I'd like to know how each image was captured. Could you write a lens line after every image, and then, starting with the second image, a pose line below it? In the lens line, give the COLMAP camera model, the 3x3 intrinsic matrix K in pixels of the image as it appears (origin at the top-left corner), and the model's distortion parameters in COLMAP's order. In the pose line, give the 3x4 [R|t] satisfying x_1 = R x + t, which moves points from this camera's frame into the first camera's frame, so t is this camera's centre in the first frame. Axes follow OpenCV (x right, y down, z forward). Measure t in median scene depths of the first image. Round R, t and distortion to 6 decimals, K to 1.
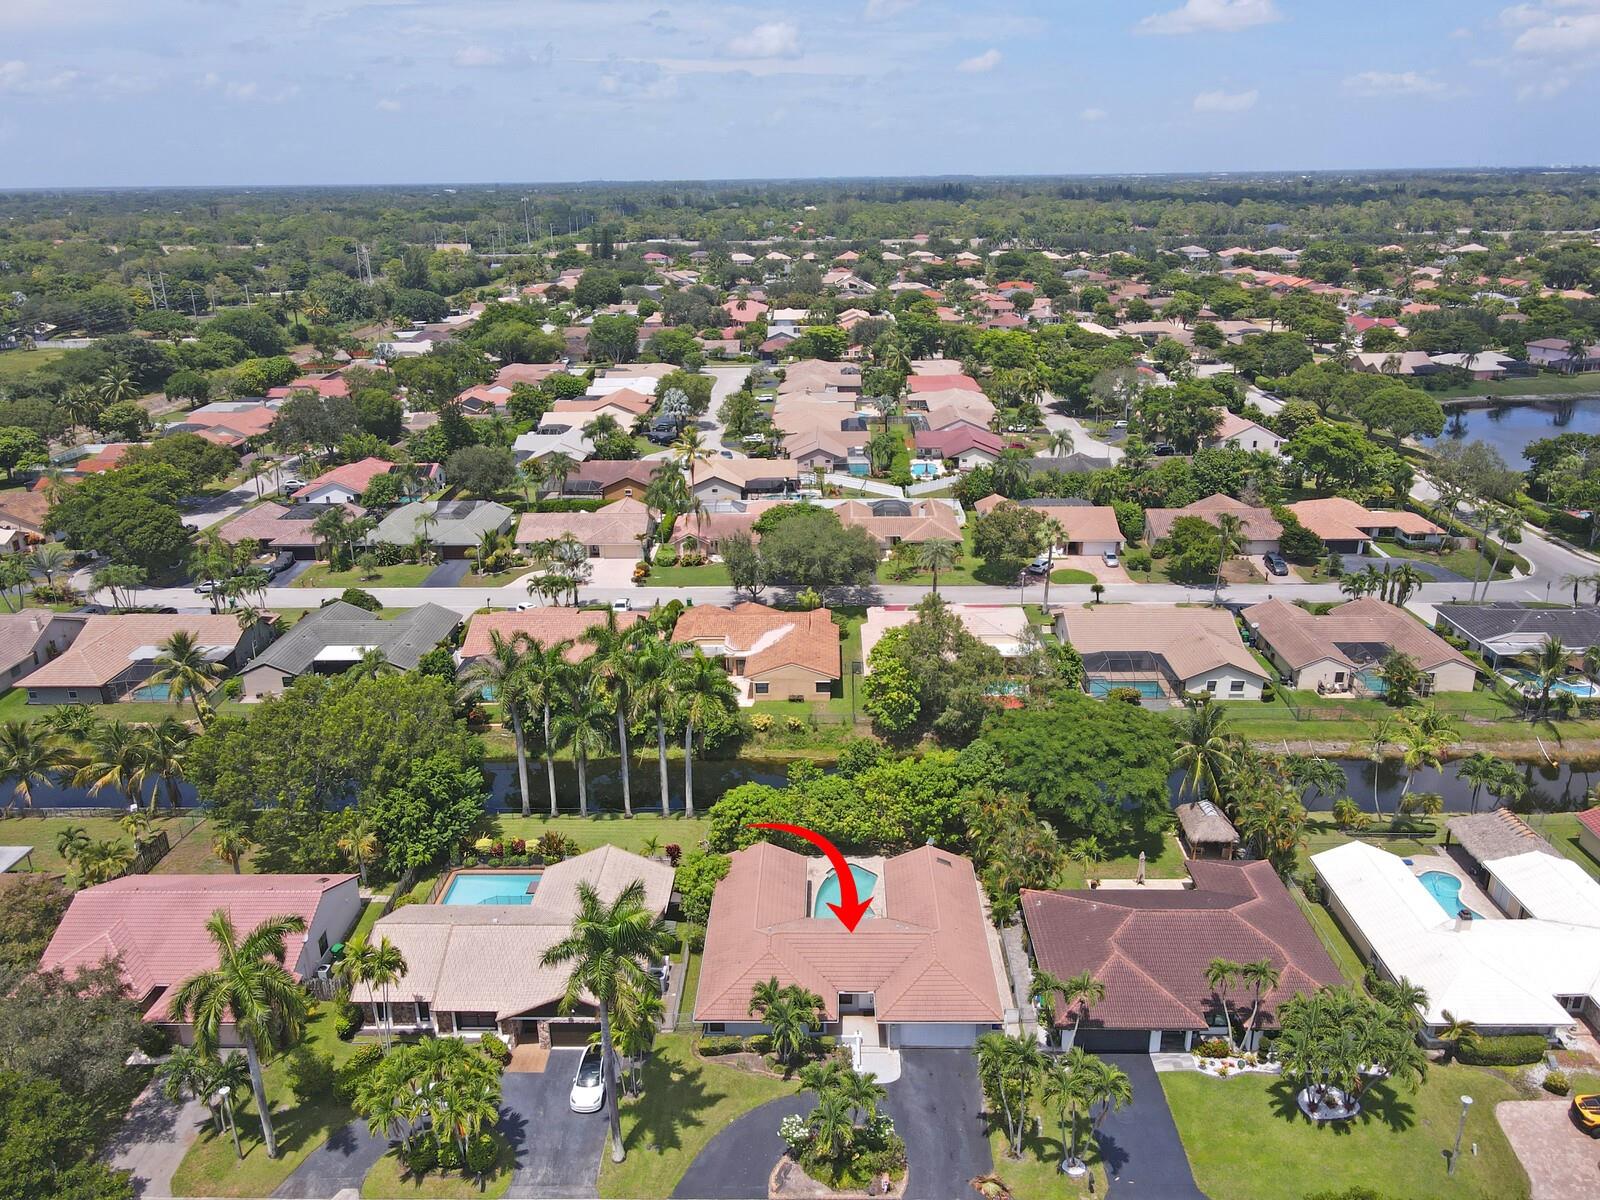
lens RADIAL K [[1178.4, 0, 798.8], [0, 1178.4, 601.3], [0, 0, 1]] dist [0.003536, 0.016759]
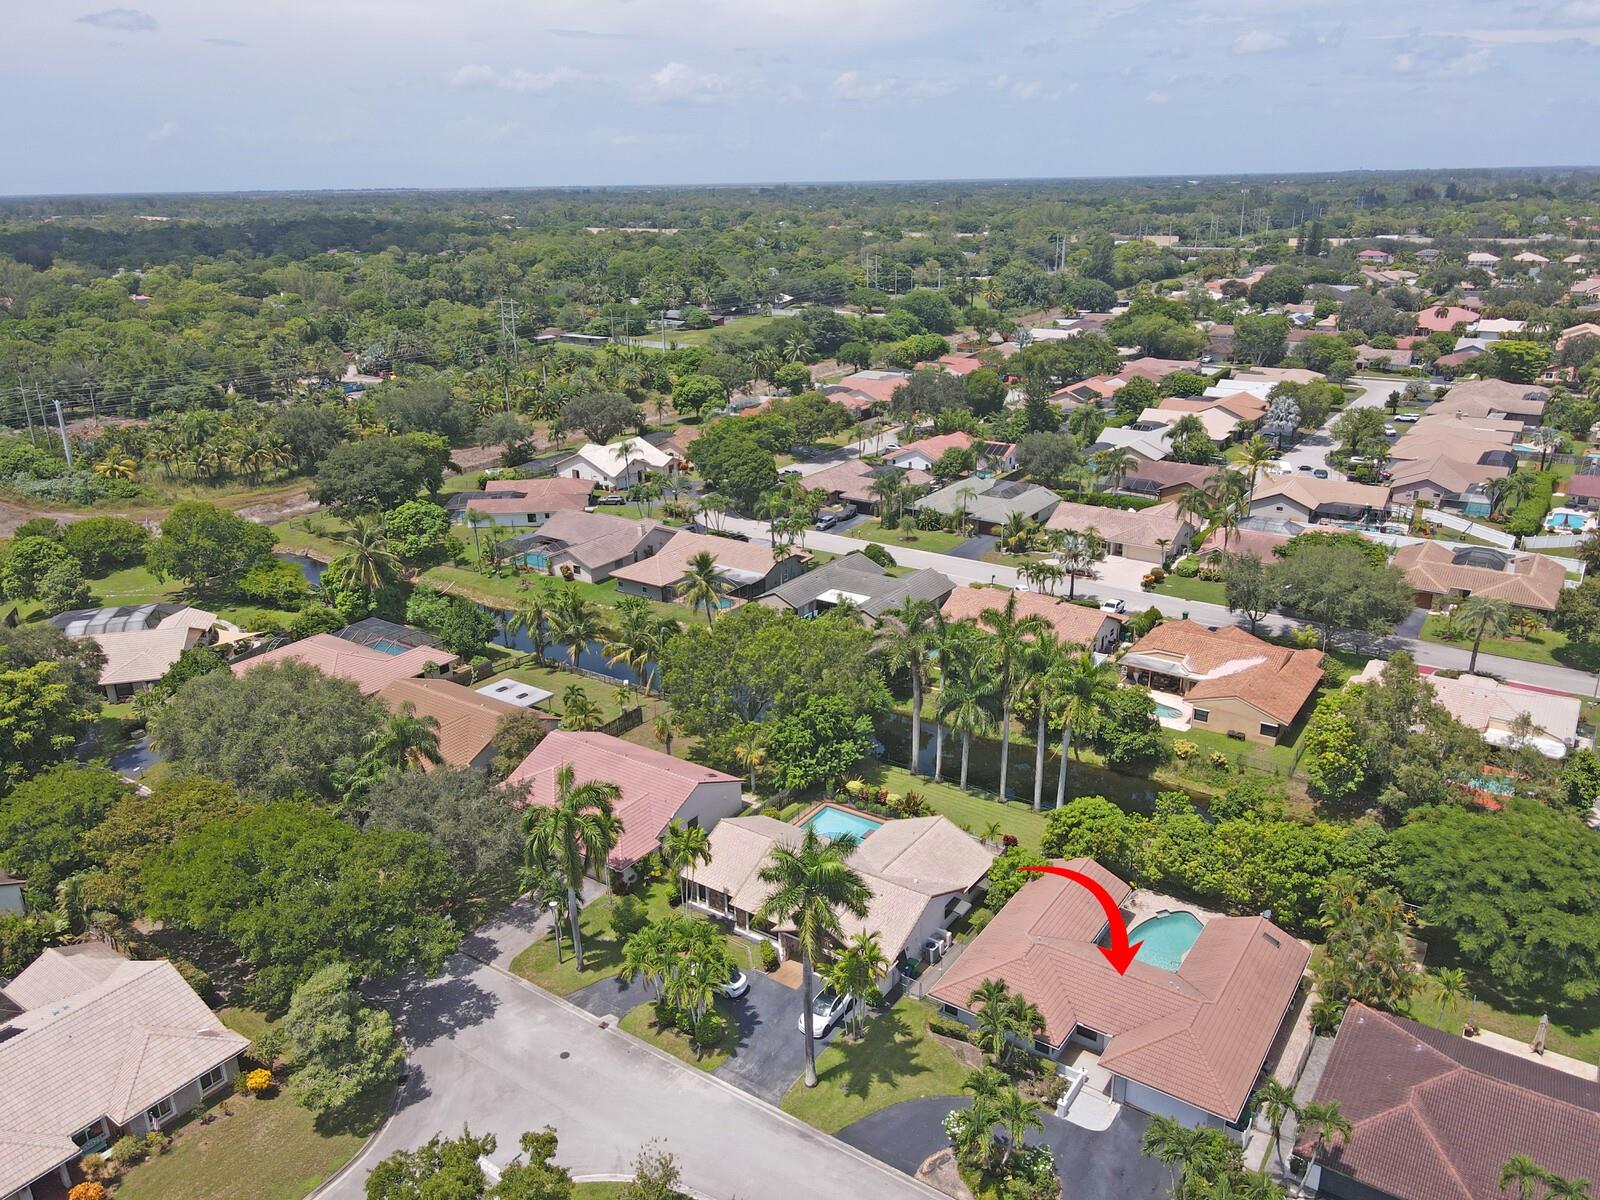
lens RADIAL K [[1178.4, 0, 800.0], [0, 1178.4, 600.1], [0, 0, 1]] dist [0.003536, 0.016759]
pose [[0.833977, 0.186400, -0.519362, 0.134571], [-0.183505, 0.981334, 0.057535, -0.009228], [0.520392, 0.047323, 0.852615, 0.023653]]
